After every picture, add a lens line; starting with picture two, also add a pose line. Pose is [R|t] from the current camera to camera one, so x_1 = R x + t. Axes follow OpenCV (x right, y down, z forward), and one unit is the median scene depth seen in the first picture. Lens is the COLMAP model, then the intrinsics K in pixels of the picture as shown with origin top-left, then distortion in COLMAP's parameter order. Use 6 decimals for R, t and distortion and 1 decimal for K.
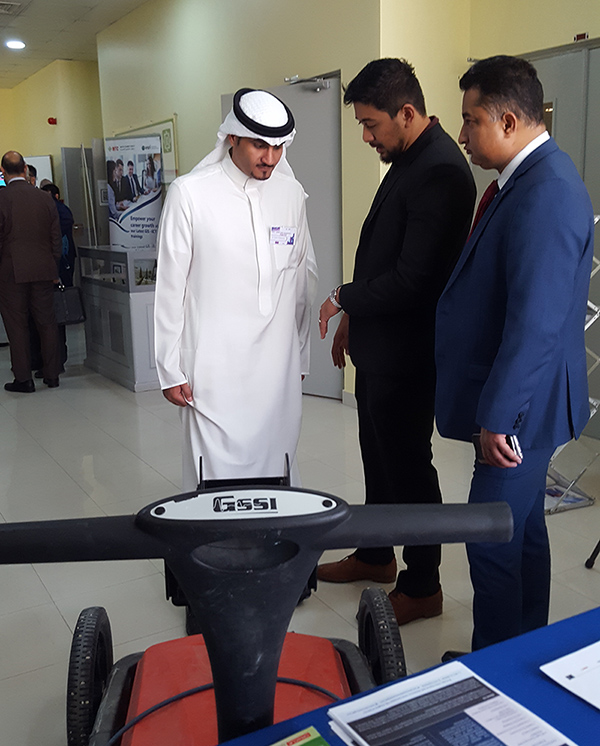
lens RADIAL K [[819.7, 0, 300.0], [0, 819.7, 373.0], [0, 0, 1]] dist [0.232074, -0.485260]
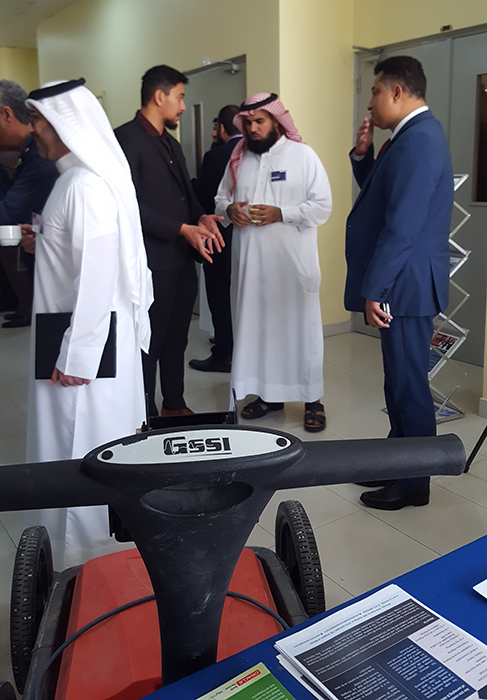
lens RADIAL K [[667.6, 0, 245.2], [0, 667.6, 286.0], [0, 0, 1]] dist [0.009205, -0.018822]
pose [[0.997848, -0.006819, 0.065214, -0.049735], [0.009072, 0.999370, -0.034326, 0.003026], [-0.064938, 0.034843, 0.997281, 0.188936]]
